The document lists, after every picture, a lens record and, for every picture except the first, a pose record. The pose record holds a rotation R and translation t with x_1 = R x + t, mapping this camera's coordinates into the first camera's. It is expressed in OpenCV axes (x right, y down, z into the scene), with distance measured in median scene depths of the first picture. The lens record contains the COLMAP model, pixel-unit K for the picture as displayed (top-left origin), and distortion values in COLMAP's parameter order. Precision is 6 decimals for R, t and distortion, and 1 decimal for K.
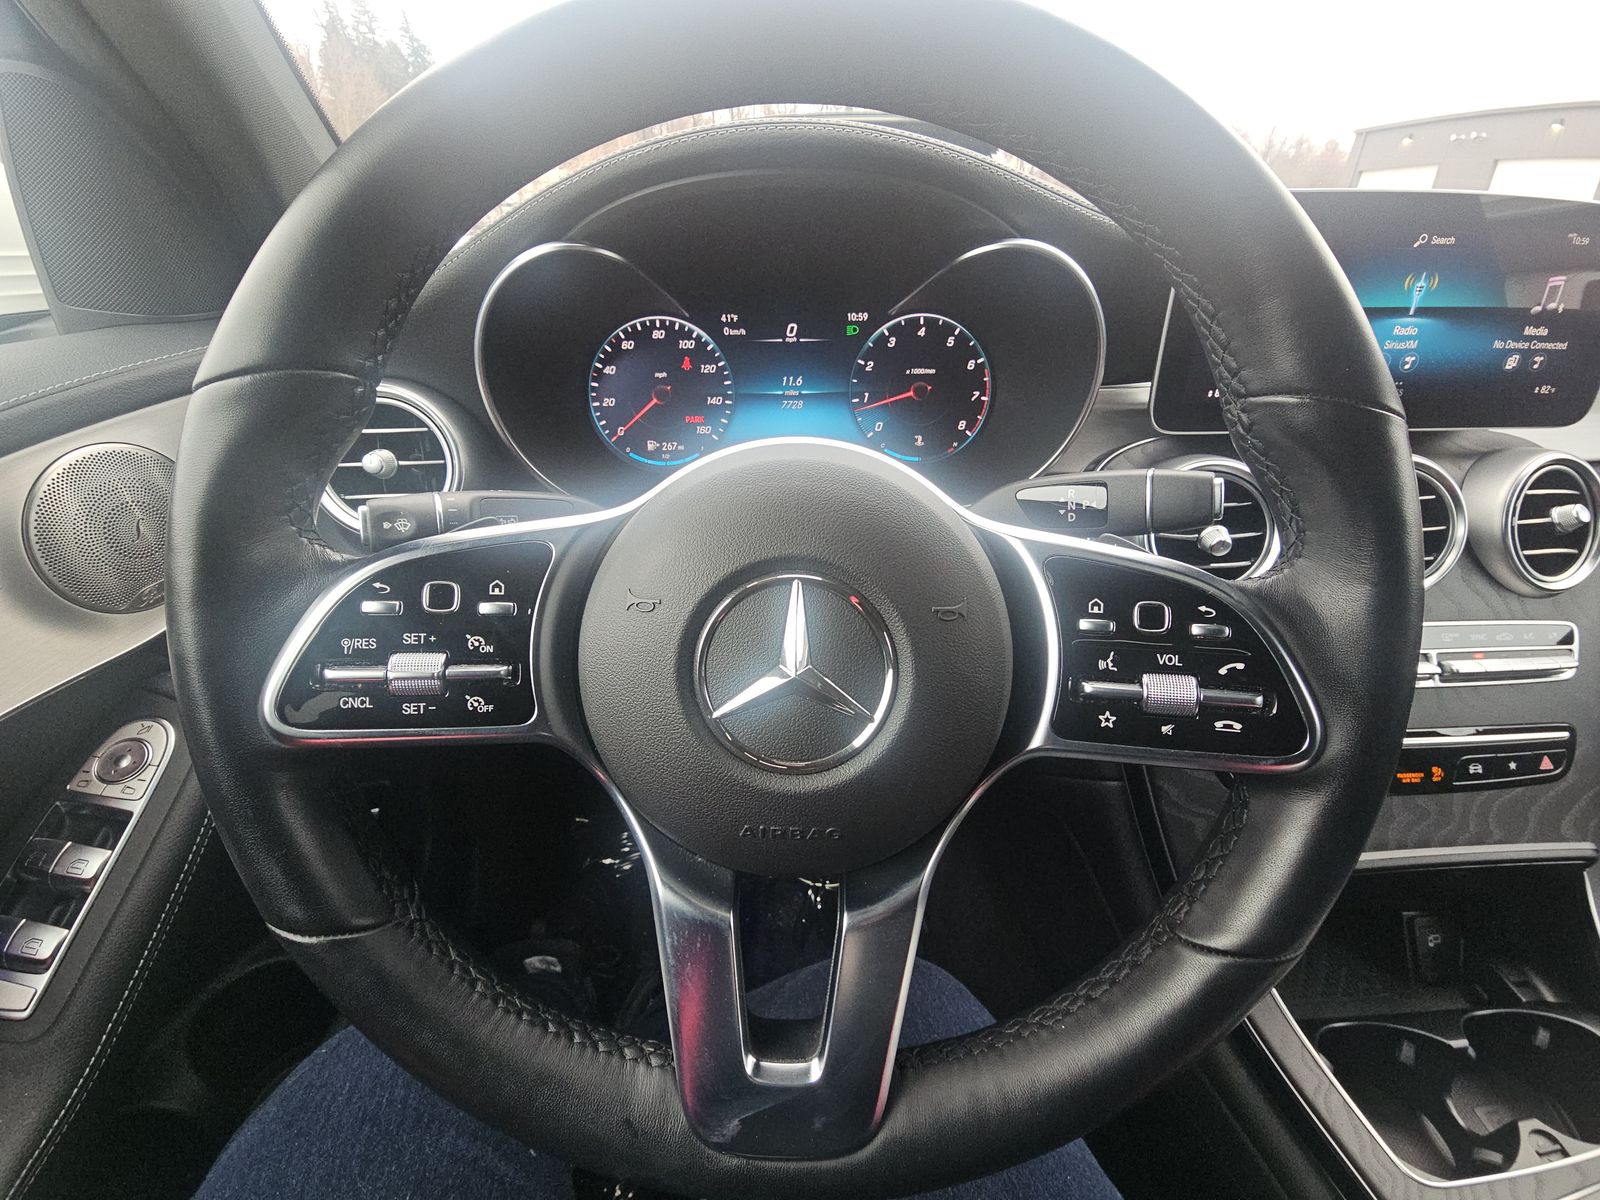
lens RADIAL K [[645.4, 0, 793.3], [0, 645.4, 605.3], [0, 0, 1]] dist [-0.003070, -0.004523]
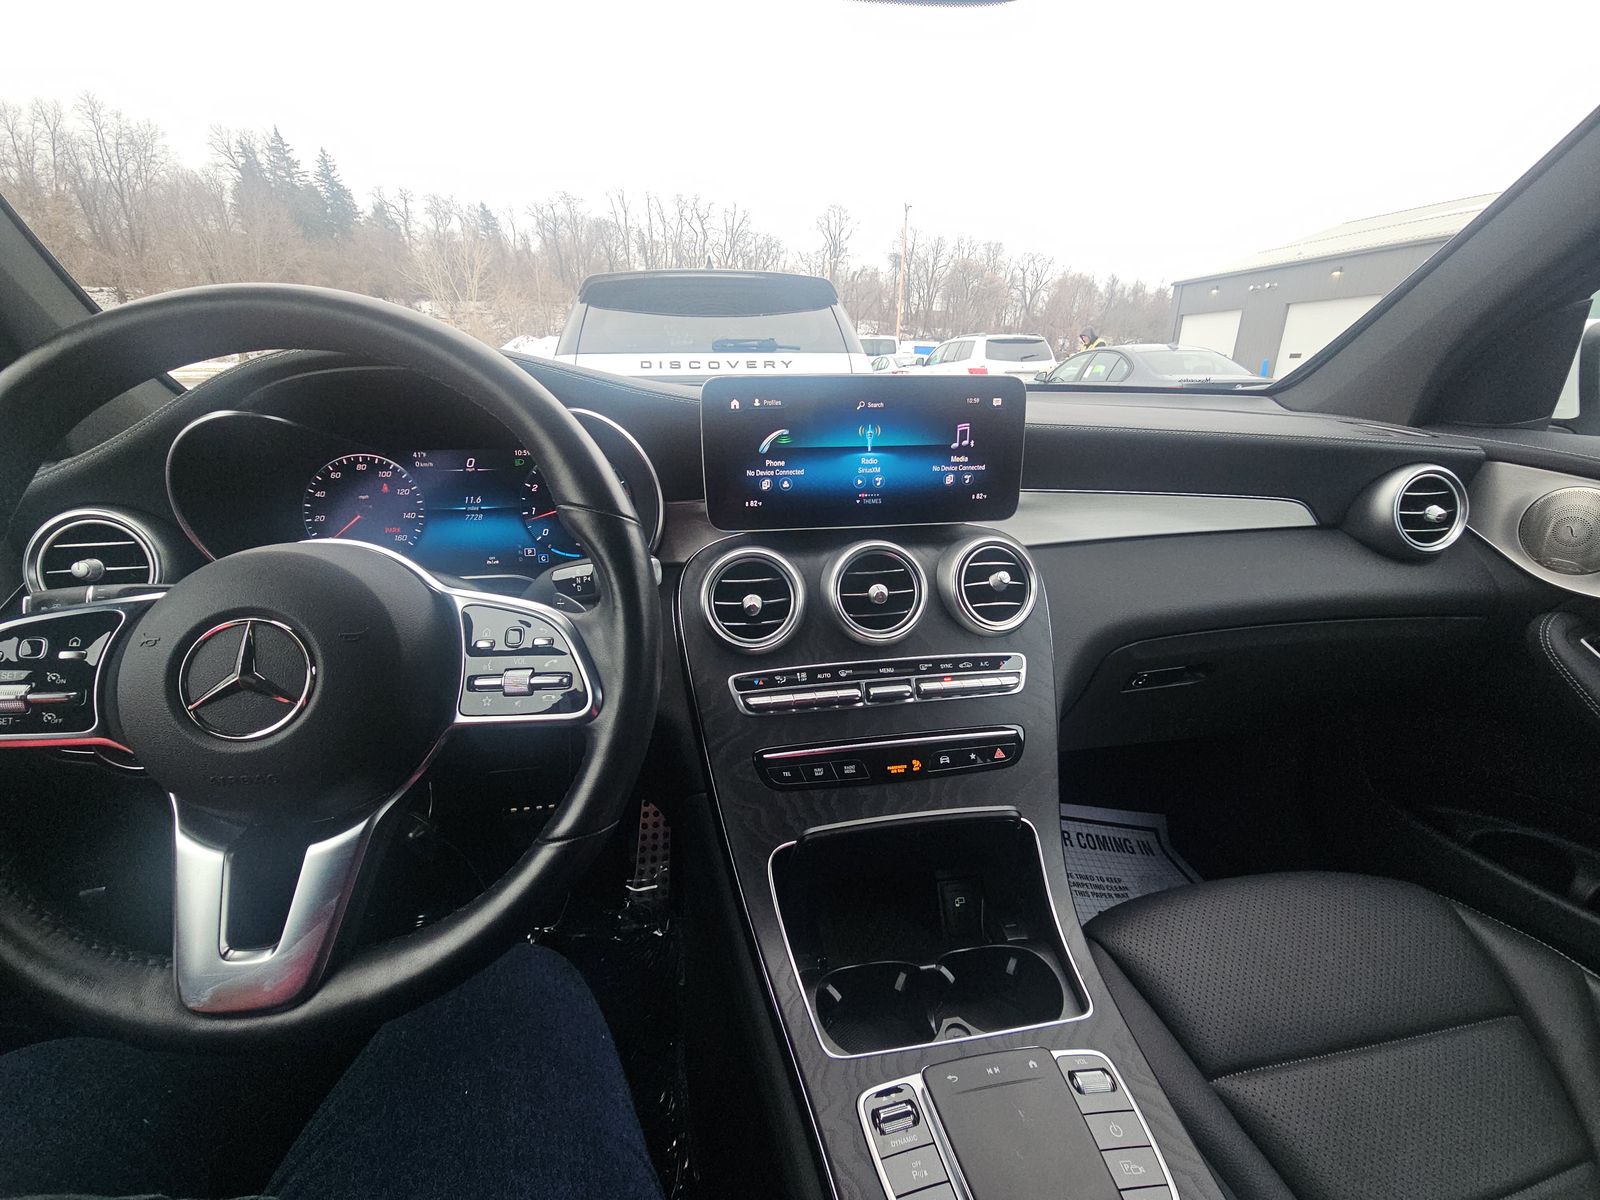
lens RADIAL K [[645.4, 0, 807.2], [0, 645.4, 602.6], [0, 0, 1]] dist [-0.003070, -0.004523]
pose [[0.991620, -0.035742, 0.124148, 0.513338], [0.055125, 0.986156, -0.156391, 0.102048], [-0.116840, 0.161924, 0.979862, -0.334074]]
